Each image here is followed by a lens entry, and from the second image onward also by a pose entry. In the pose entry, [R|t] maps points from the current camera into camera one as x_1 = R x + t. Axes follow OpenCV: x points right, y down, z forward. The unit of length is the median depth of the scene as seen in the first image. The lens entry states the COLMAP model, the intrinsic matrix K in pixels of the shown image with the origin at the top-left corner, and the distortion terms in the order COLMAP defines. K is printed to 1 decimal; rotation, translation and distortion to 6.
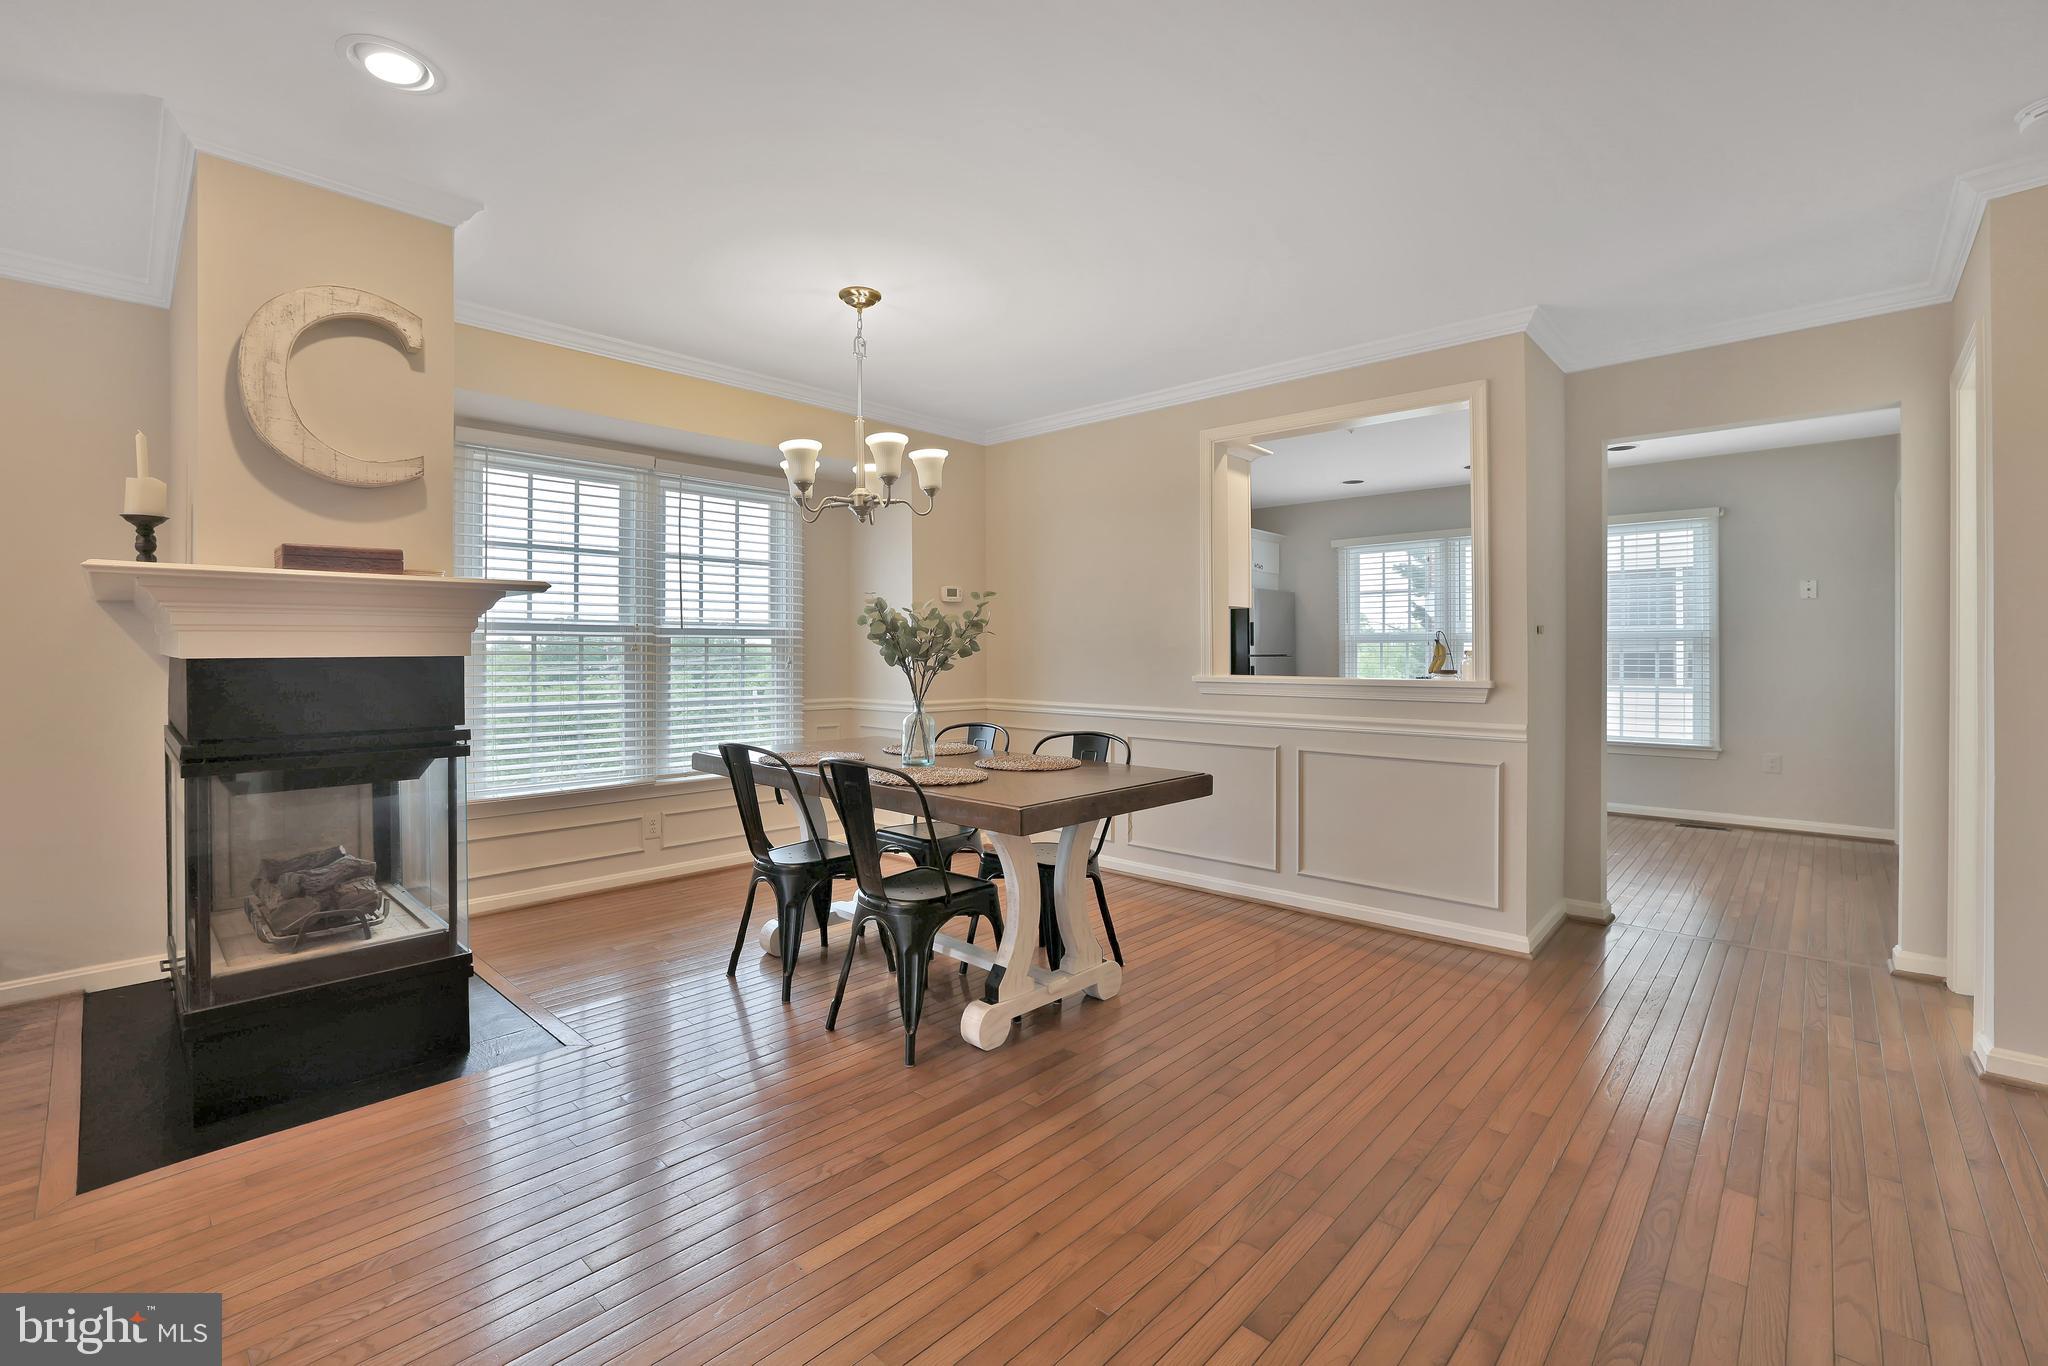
lens RADIAL K [[893.1, 0, 1013.0], [0, 893.1, 652.5], [0, 0, 1]] dist [-0.049789, 0.018399]
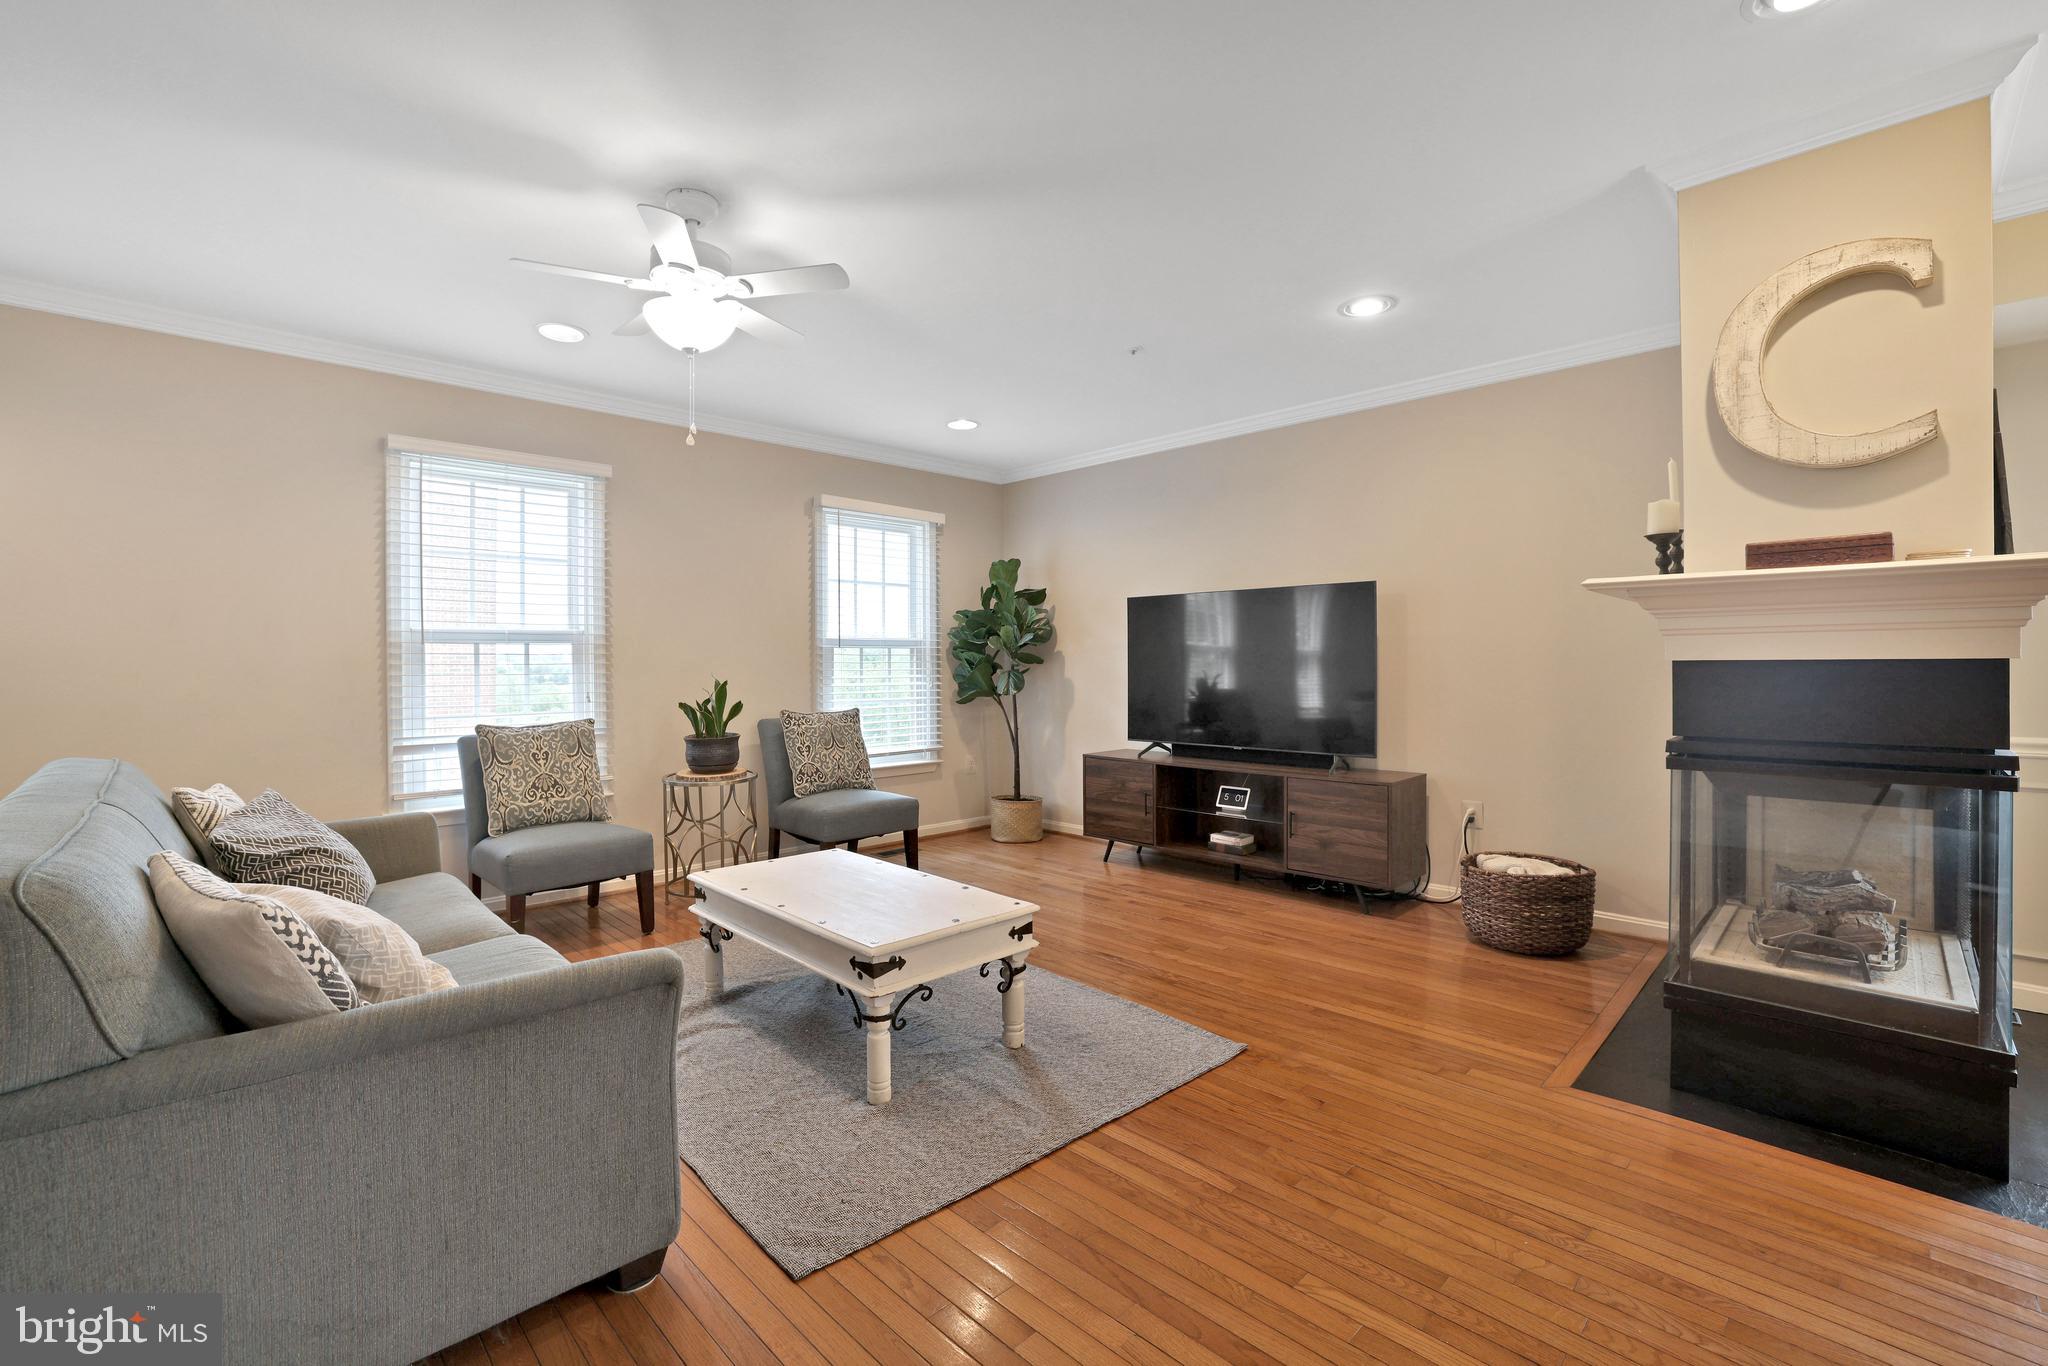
lens RADIAL K [[877.0, 0, 1005.6], [0, 877.0, 662.8], [0, 0, 1]] dist [-0.050016, 0.016203]
pose [[-0.051169, 0.005828, -0.998673, 0.140018], [0.003772, 0.999977, 0.005642, 0.000743], [0.998683, -0.003479, -0.051190, 0.176158]]
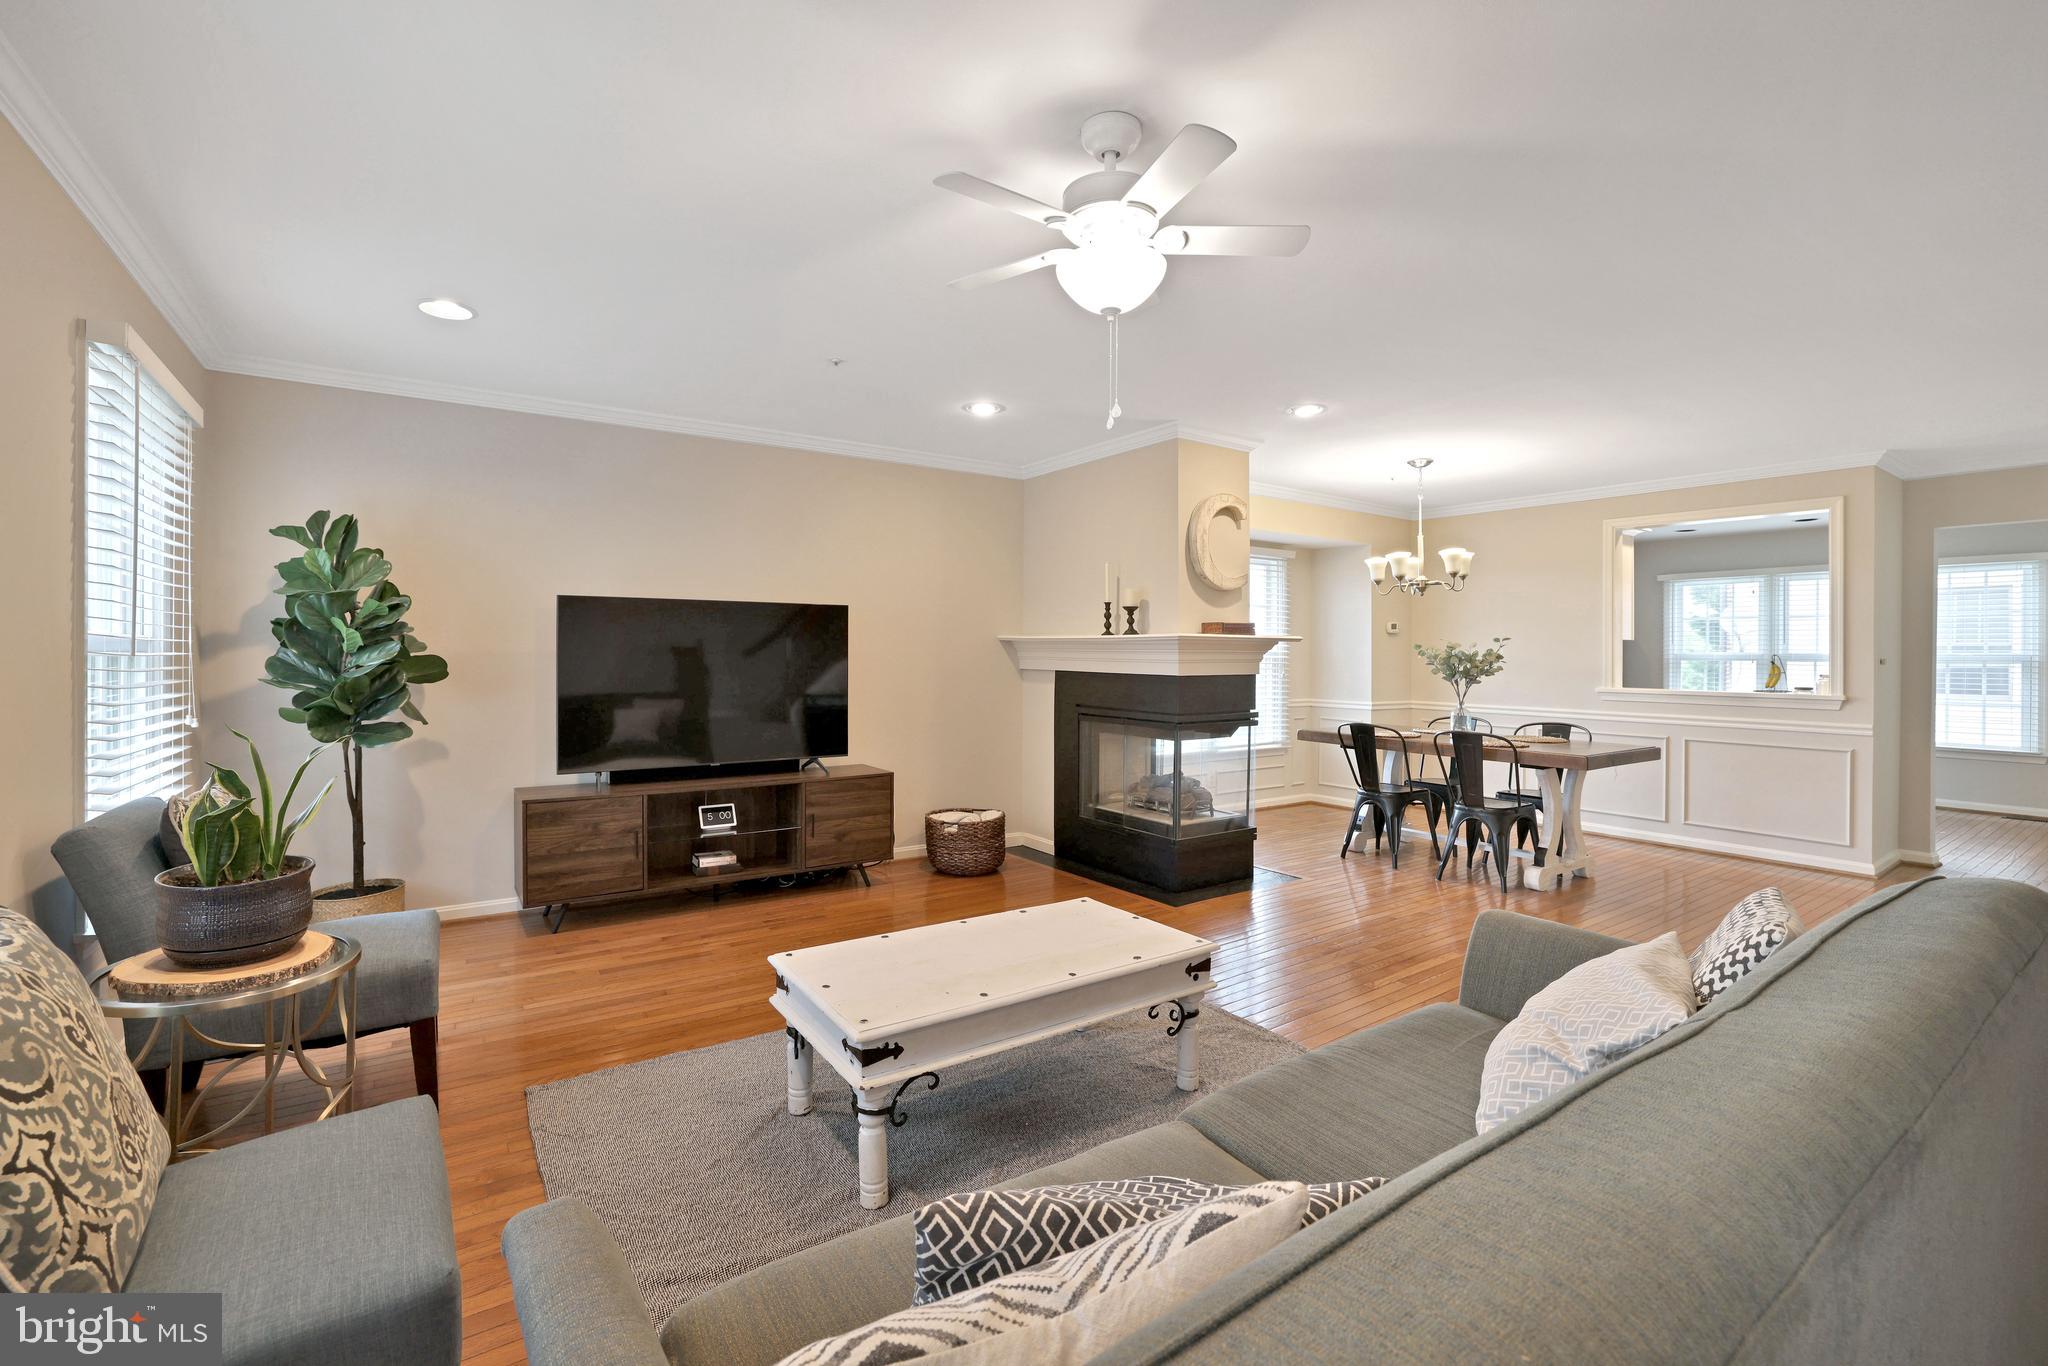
lens RADIAL K [[883.8, 0, 1010.8], [0, 883.8, 658.0], [0, 0, 1]] dist [-0.049077, 0.017845]
pose [[0.975807, 0.008933, -0.218453, -0.721463], [-0.008213, 0.999957, 0.004202, -0.035420], [0.218481, -0.002307, 0.975838, -1.012511]]
